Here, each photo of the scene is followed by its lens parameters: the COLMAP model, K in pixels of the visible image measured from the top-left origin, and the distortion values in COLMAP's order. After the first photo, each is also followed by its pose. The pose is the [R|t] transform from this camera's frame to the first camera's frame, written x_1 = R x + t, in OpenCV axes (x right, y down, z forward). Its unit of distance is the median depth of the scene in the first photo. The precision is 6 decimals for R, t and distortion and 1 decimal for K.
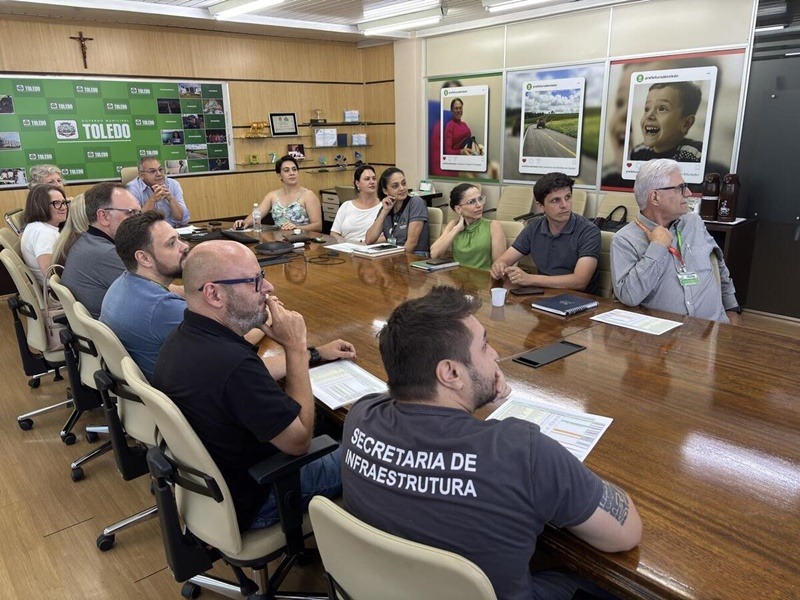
lens RADIAL K [[615.7, 0, 395.5], [0, 615.7, 302.5], [0, 0, 1]] dist [0.034804, -0.009258]
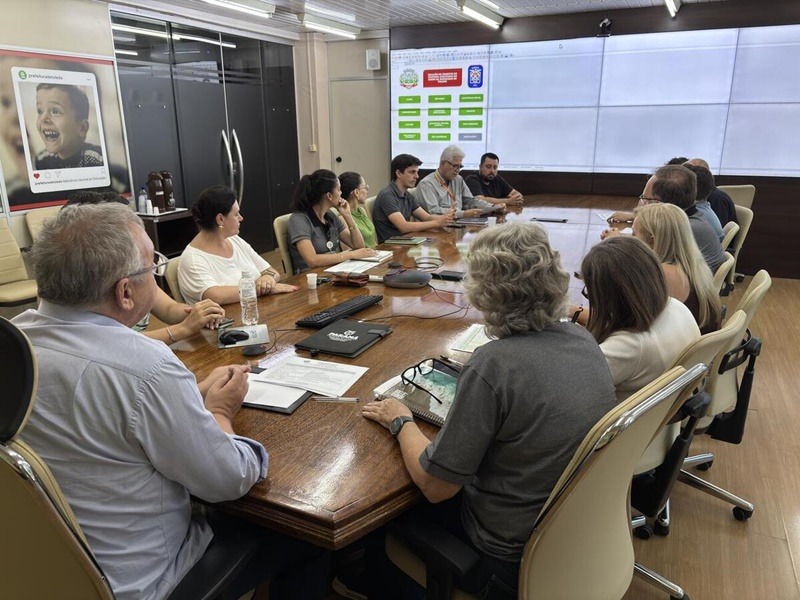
lens RADIAL K [[615.7, 0, 402.4], [0, 615.7, 300.3], [0, 0, 1]] dist [0.034804, -0.009258]
pose [[-0.387135, -0.237331, 0.890955, -0.655252], [0.270548, 0.894528, 0.355841, -0.249939], [-0.881437, 0.378804, -0.282093, 0.907186]]
